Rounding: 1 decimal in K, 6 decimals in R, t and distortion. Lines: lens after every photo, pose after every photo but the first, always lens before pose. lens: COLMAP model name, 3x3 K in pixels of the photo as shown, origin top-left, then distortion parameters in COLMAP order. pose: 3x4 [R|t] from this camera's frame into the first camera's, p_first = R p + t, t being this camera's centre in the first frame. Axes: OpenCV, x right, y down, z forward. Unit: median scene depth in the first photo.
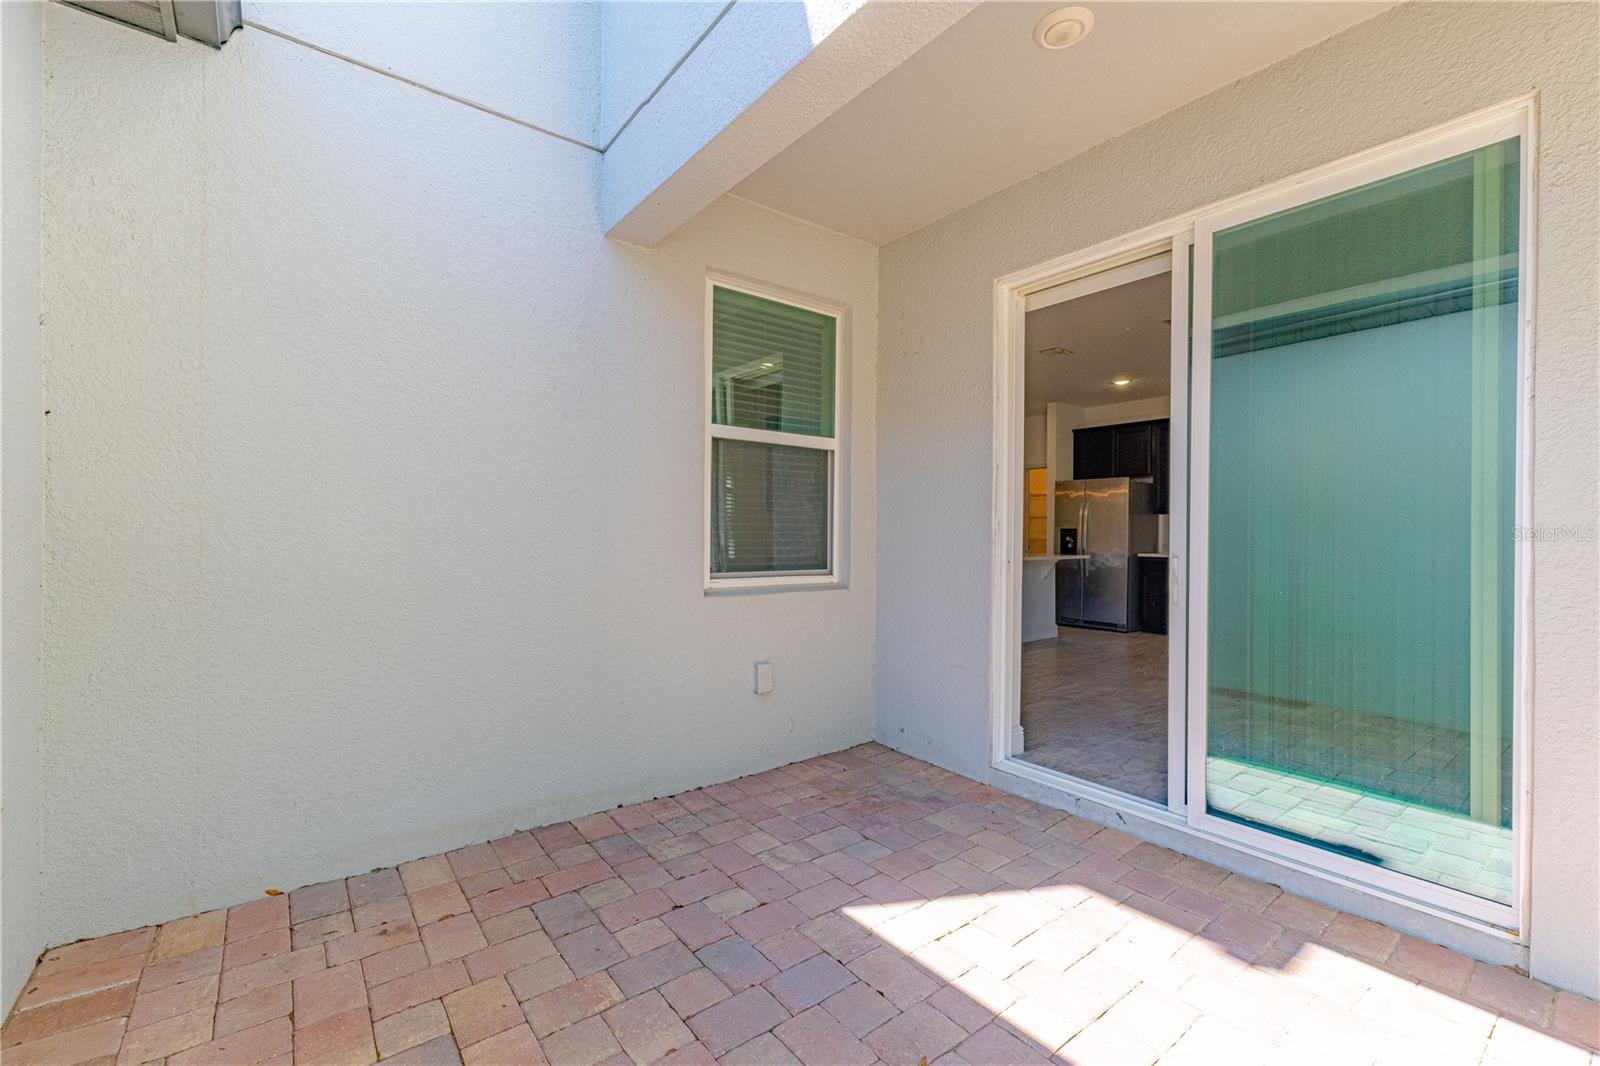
lens RADIAL K [[673.3, 0, 798.0], [0, 673.3, 533.5], [0, 0, 1]] dist [0.006807, -0.001072]
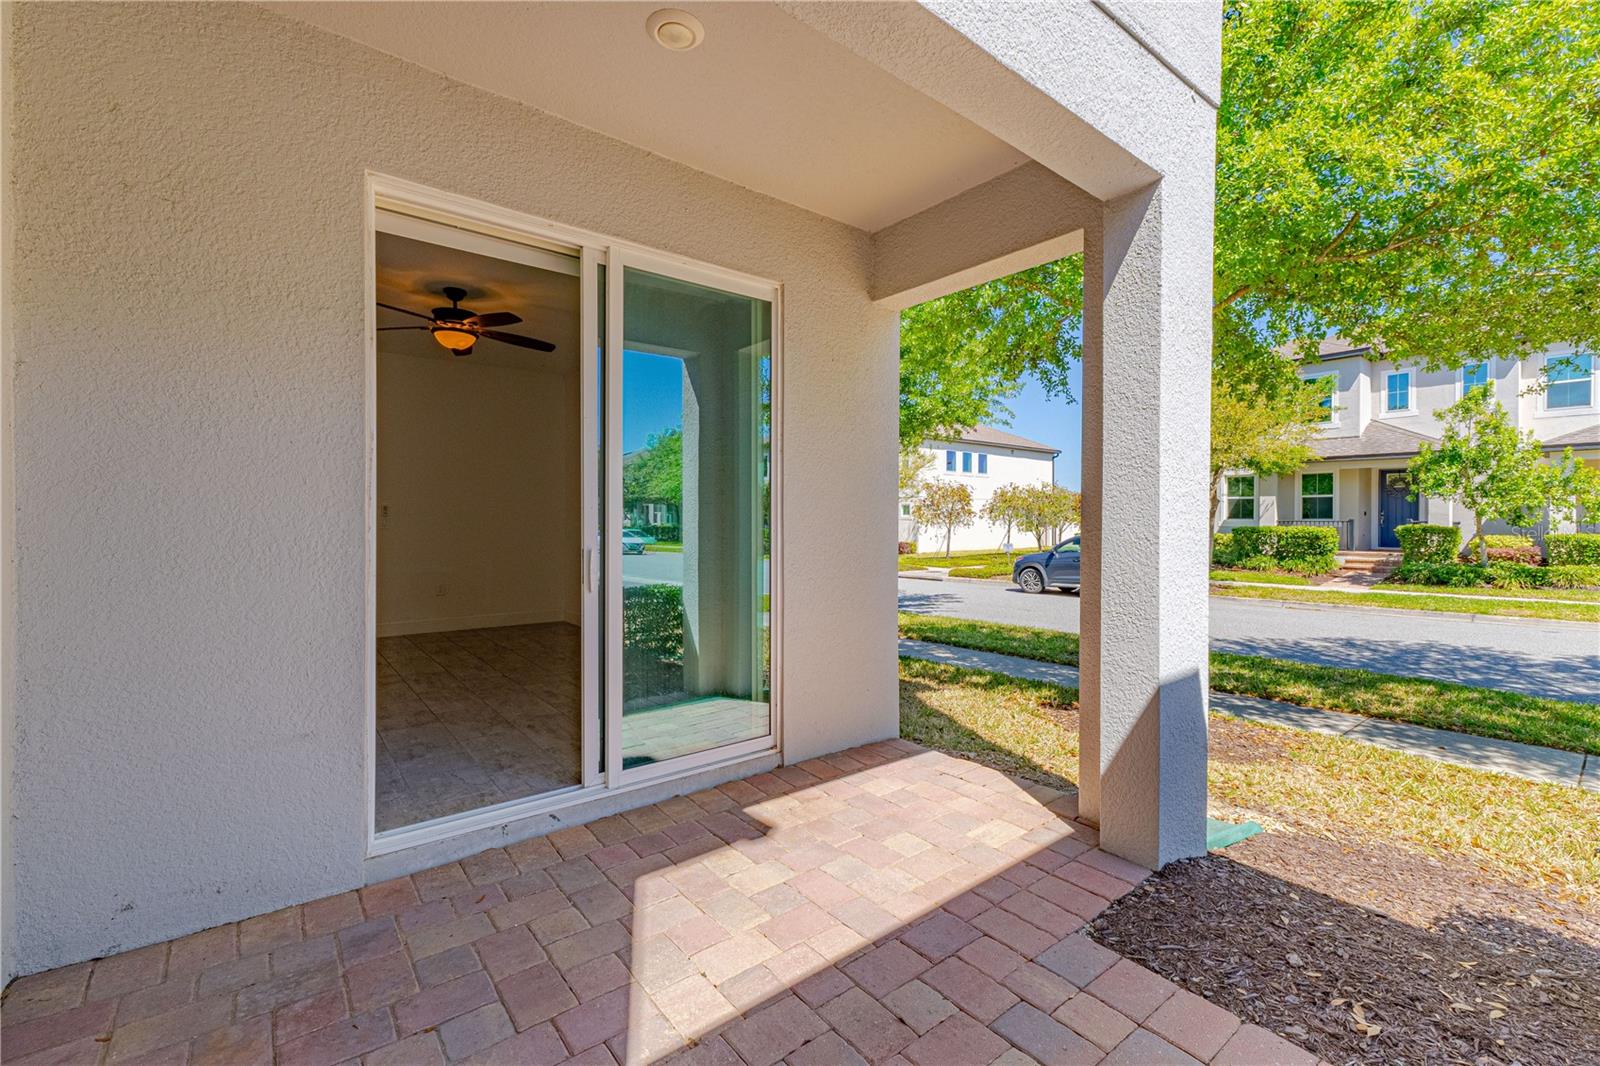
lens RADIAL K [[679.7, 0, 790.4], [0, 679.7, 525.0], [0, 0, 1]] dist [0.000956, -0.000052]
pose [[-0.007003, -0.010371, 0.999922, -0.542529], [-0.000606, 0.999946, 0.010367, -0.014527], [-0.999975, -0.000534, -0.007009, 0.714141]]
